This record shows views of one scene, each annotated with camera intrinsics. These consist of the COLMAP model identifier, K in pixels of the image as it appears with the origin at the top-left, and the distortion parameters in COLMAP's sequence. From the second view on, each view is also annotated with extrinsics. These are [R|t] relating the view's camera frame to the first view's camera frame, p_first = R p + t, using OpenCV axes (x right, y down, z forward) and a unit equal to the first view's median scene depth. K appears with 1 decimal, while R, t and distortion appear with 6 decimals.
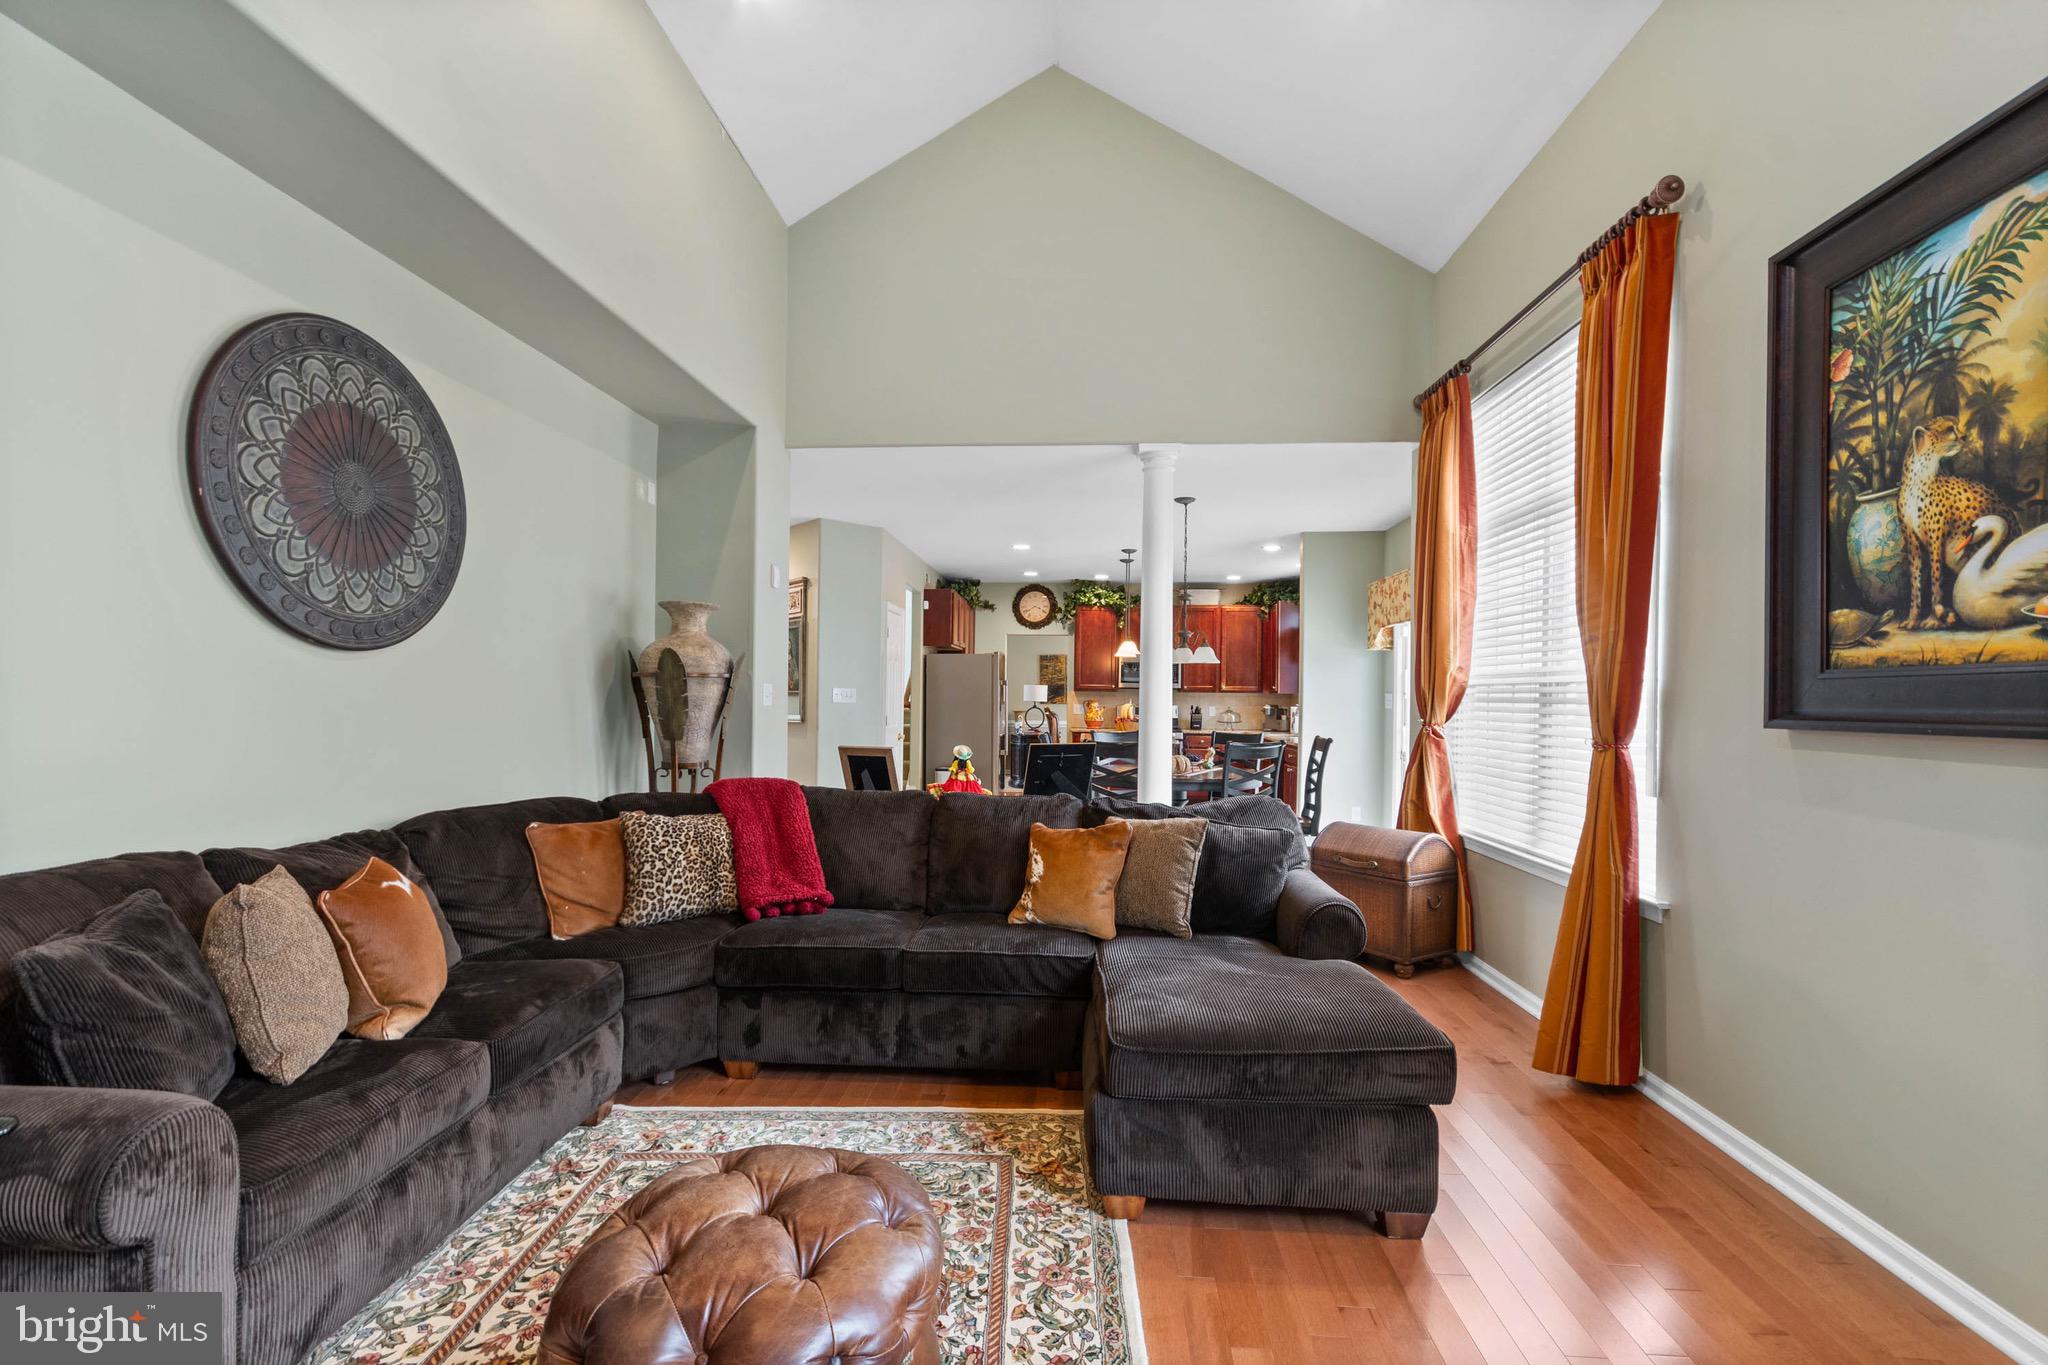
lens RADIAL K [[898.3, 0, 1020.4], [0, 898.3, 700.6], [0, 0, 1]] dist [0.004903, -0.001131]
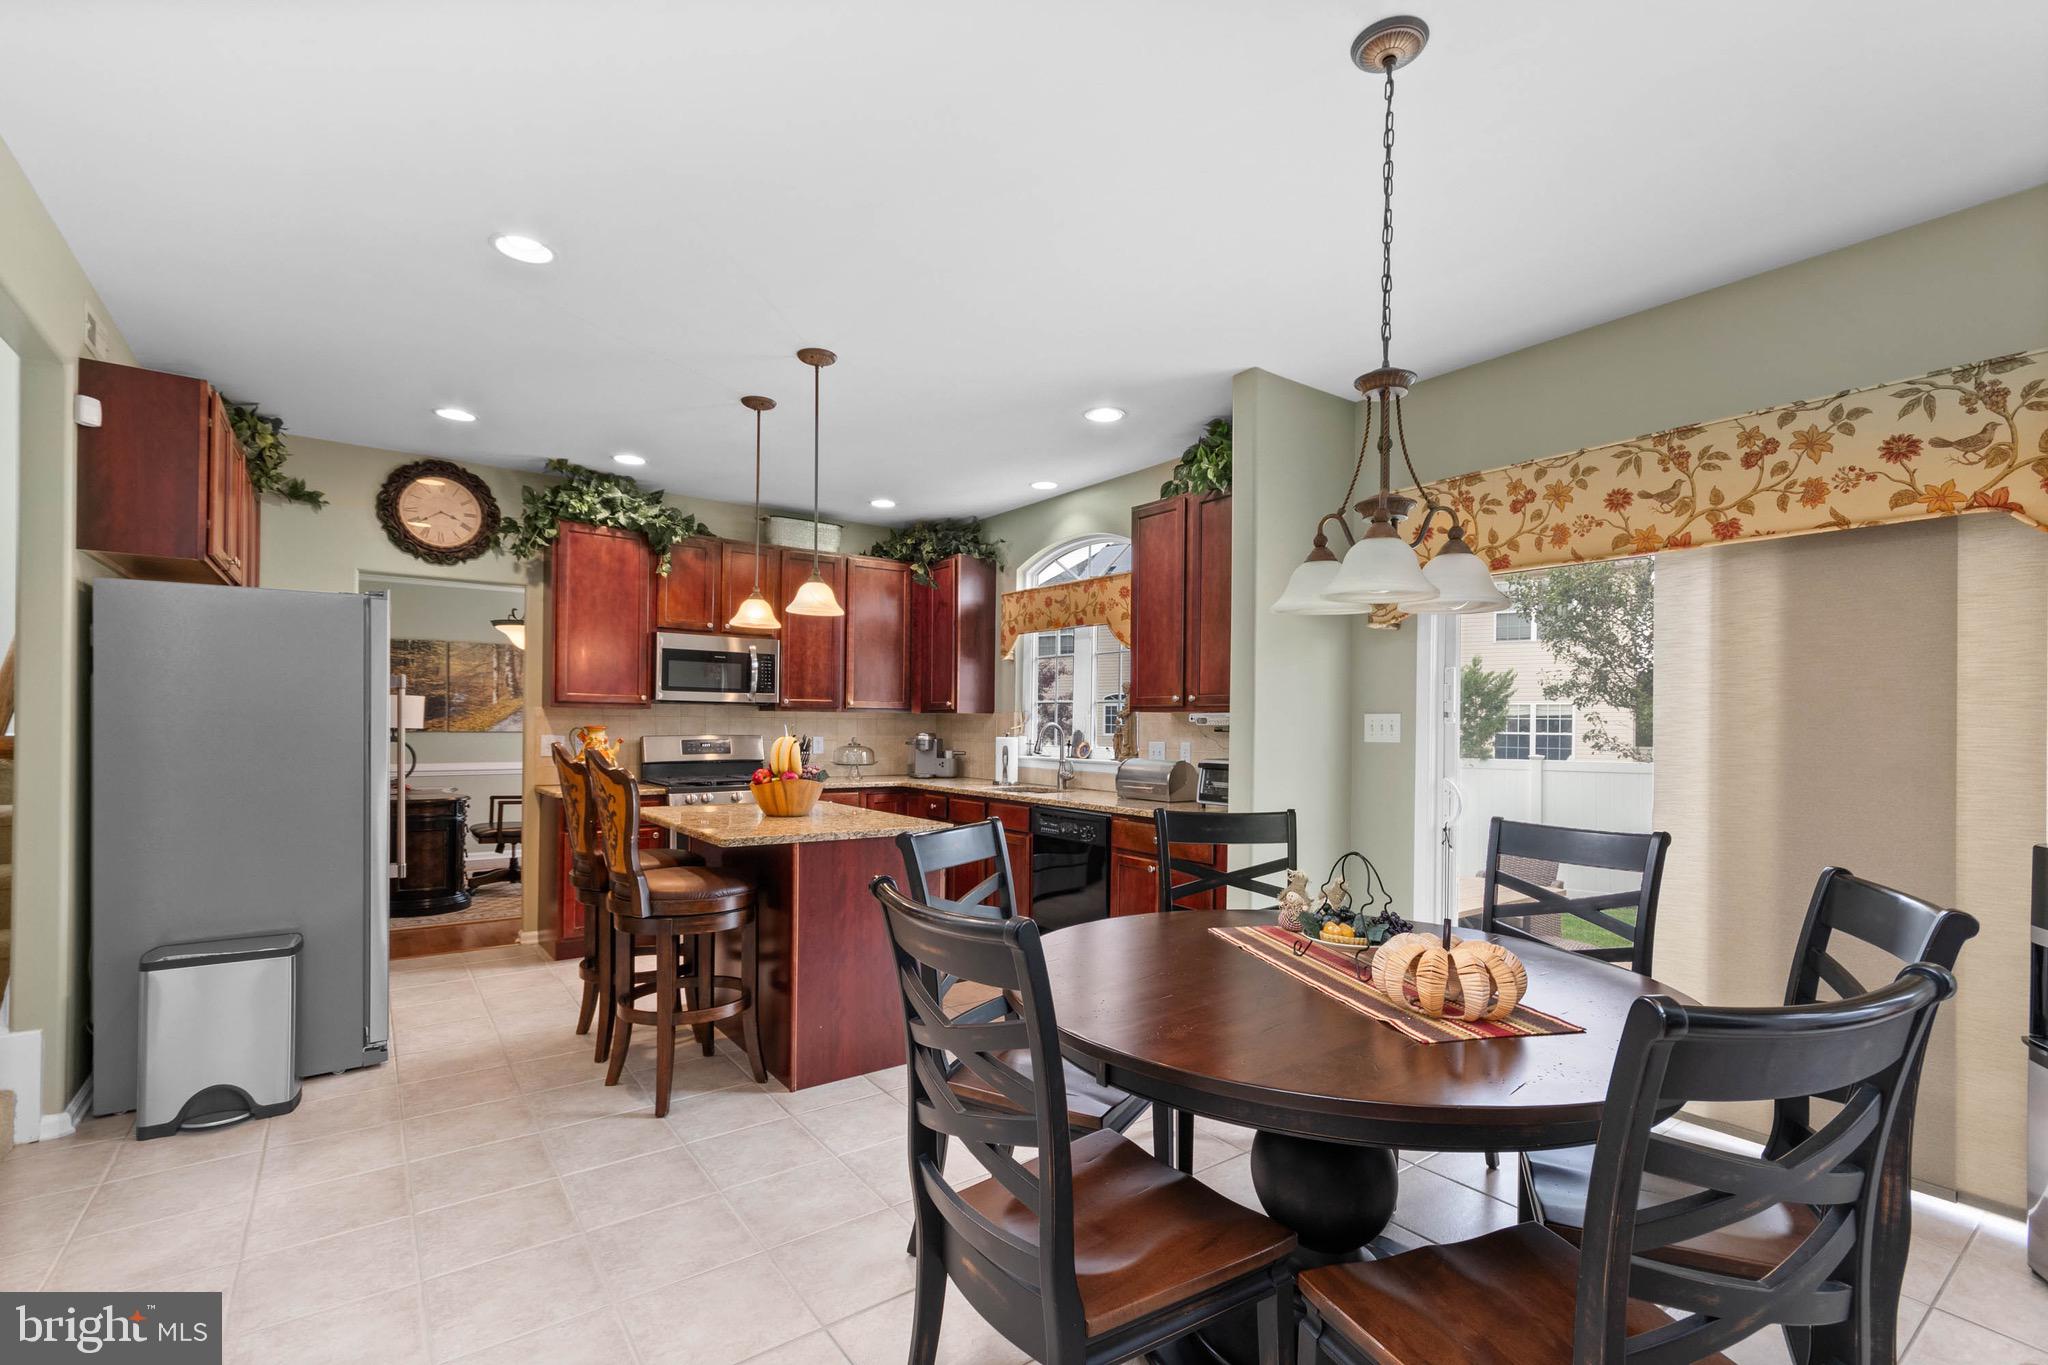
lens RADIAL K [[913.0, 0, 1026.3], [0, 913.0, 718.0], [0, 0, 1]] dist [0.004136, 0.000656]
pose [[0.758755, 0.001655, 0.651374, -0.059162], [-0.001511, 0.999999, -0.000781, -0.004727], [-0.651374, -0.000391, 0.758756, 0.492896]]
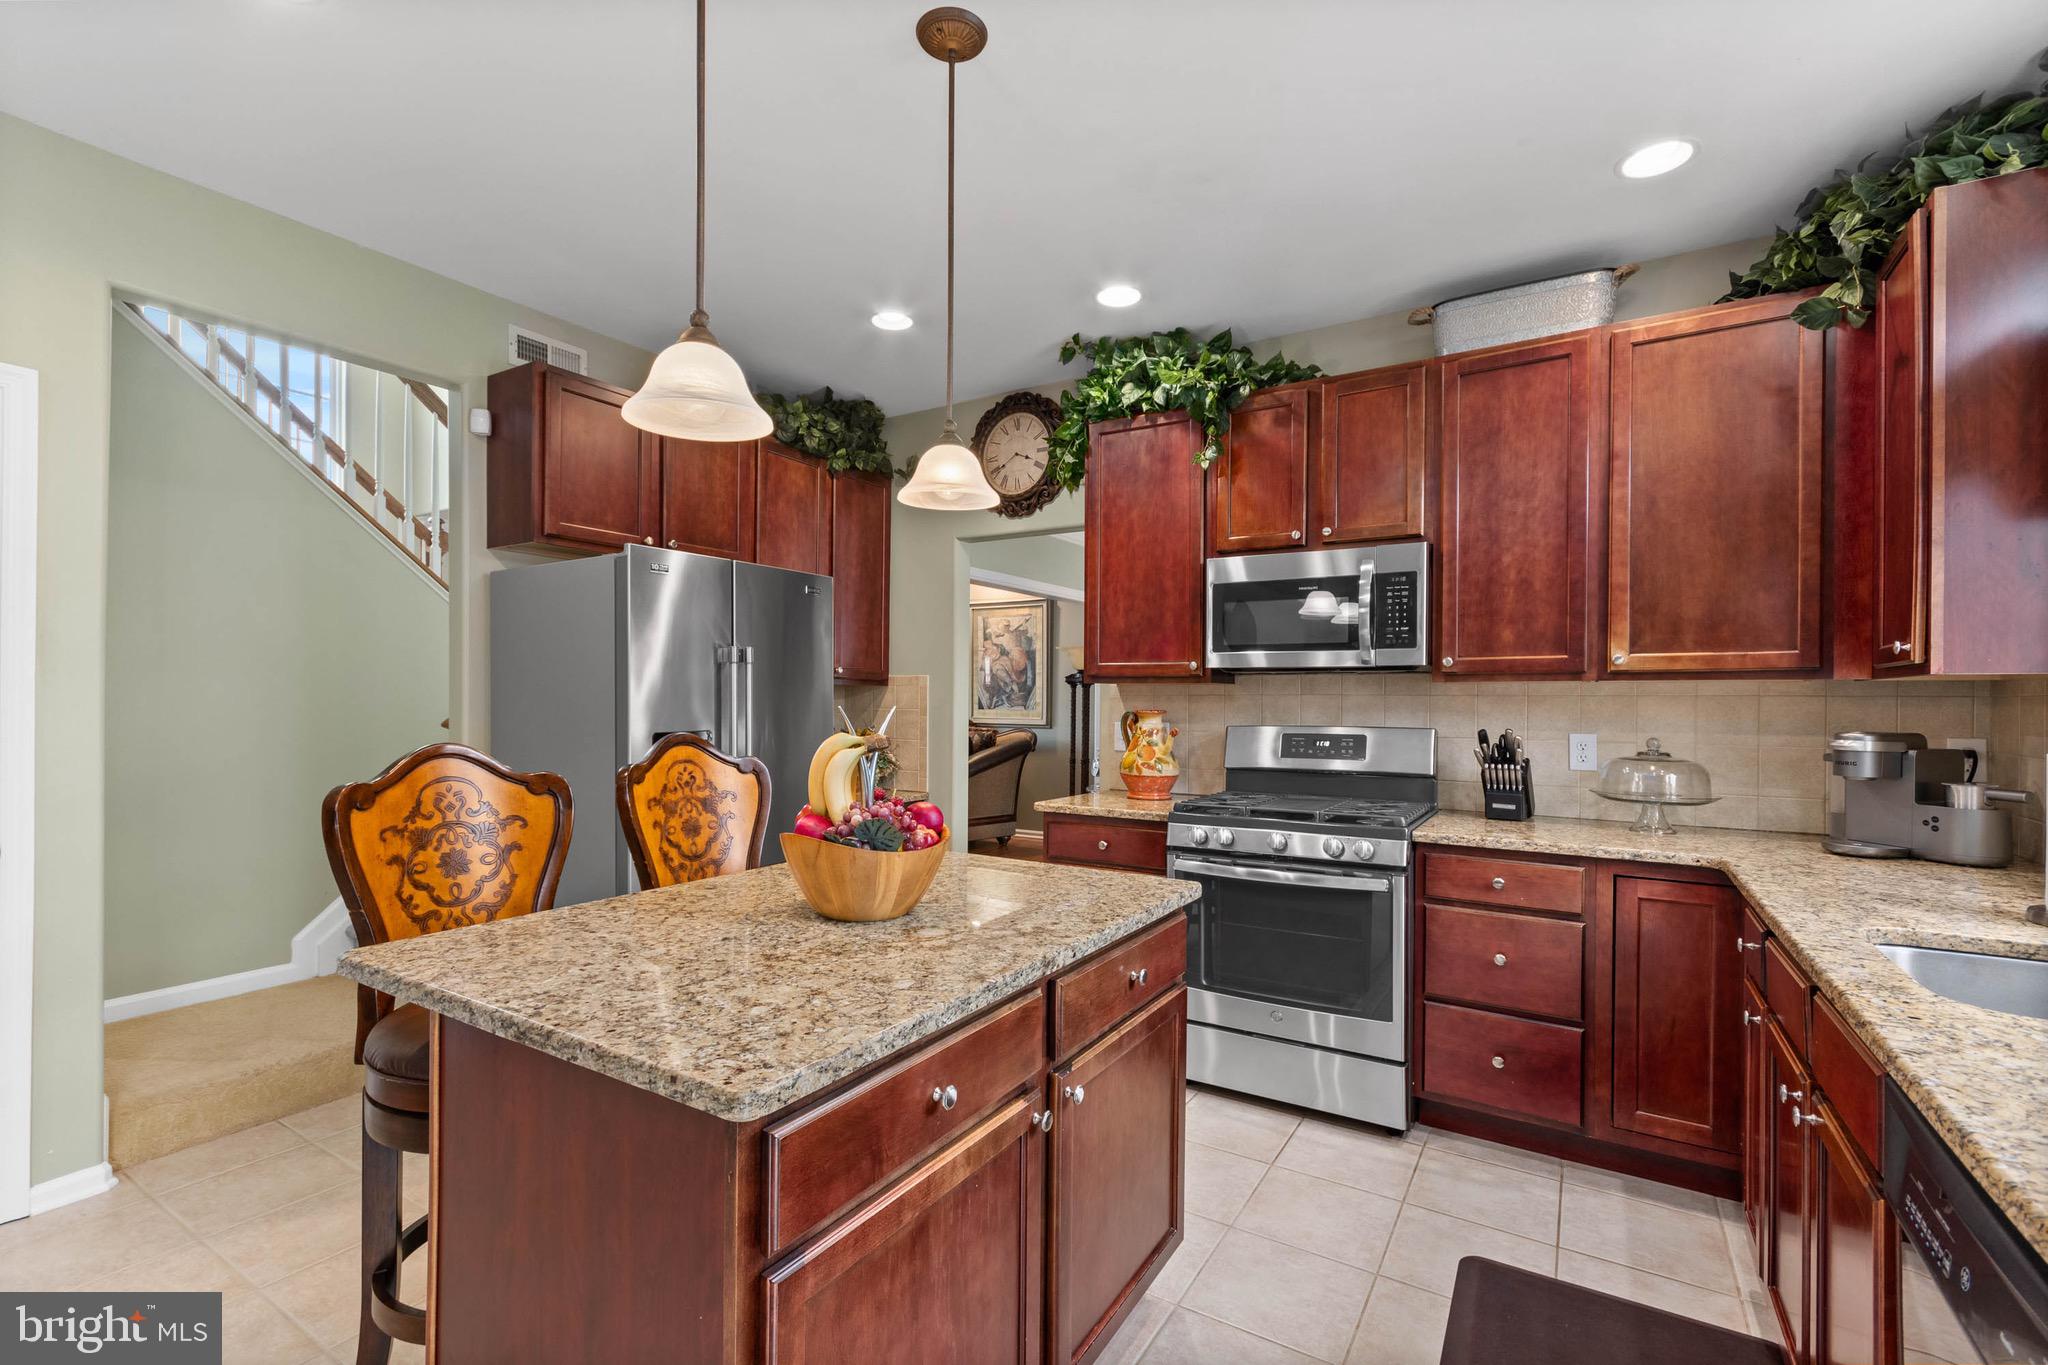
lens RADIAL K [[898.3, 0, 1020.4], [0, 898.3, 700.6], [0, 0, 1]] dist [0.004903, -0.001131]
pose [[0.885208, -0.004792, -0.465171, 0.192811], [0.003977, 0.999988, -0.002734, -0.003214], [0.465178, 0.000570, 0.885217, 0.698097]]
